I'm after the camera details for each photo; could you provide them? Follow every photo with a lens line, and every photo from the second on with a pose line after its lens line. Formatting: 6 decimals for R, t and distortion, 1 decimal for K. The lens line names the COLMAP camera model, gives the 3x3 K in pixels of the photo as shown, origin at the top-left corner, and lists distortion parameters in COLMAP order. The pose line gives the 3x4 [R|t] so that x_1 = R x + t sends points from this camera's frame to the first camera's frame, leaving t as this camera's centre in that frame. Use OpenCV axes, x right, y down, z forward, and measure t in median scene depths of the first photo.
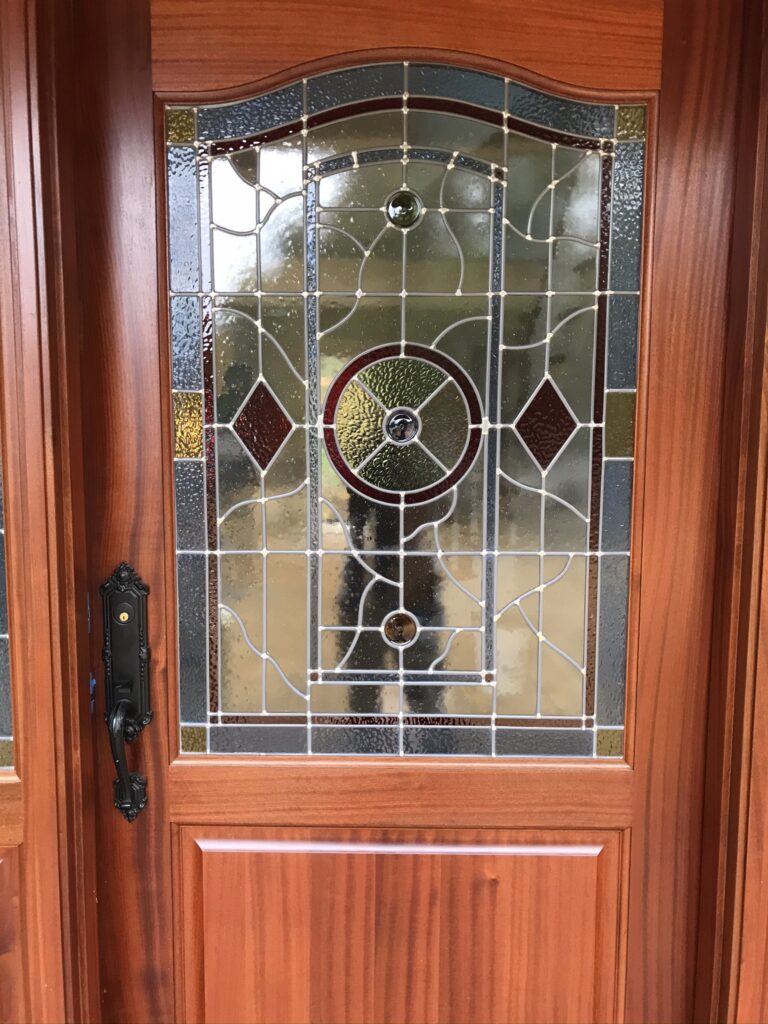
lens RADIAL K [[848.4, 0, 383.4], [0, 848.4, 518.1], [0, 0, 1]] dist [0.045207, -0.067288]
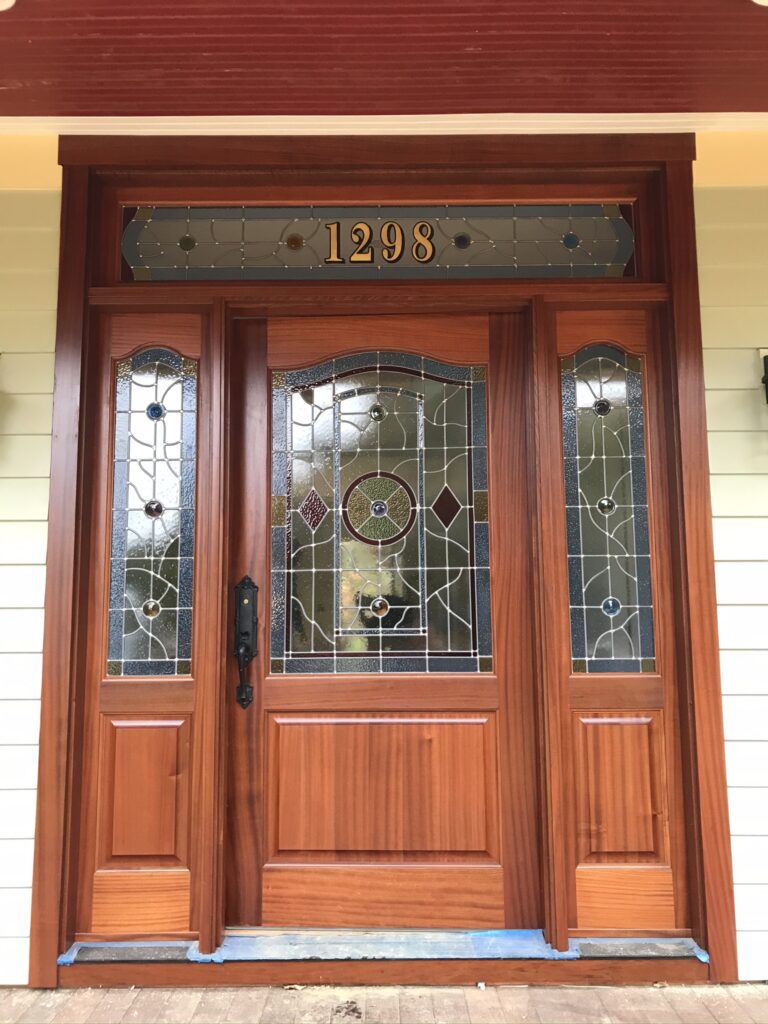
lens RADIAL K [[848.4, 0, 385.6], [0, 848.4, 521.0], [0, 0, 1]] dist [0.045207, -0.067288]
pose [[0.999169, -0.017757, -0.036674, 0.116409], [0.008886, 0.973341, -0.229192, 0.408312], [0.039767, 0.228676, 0.972690, -1.057288]]
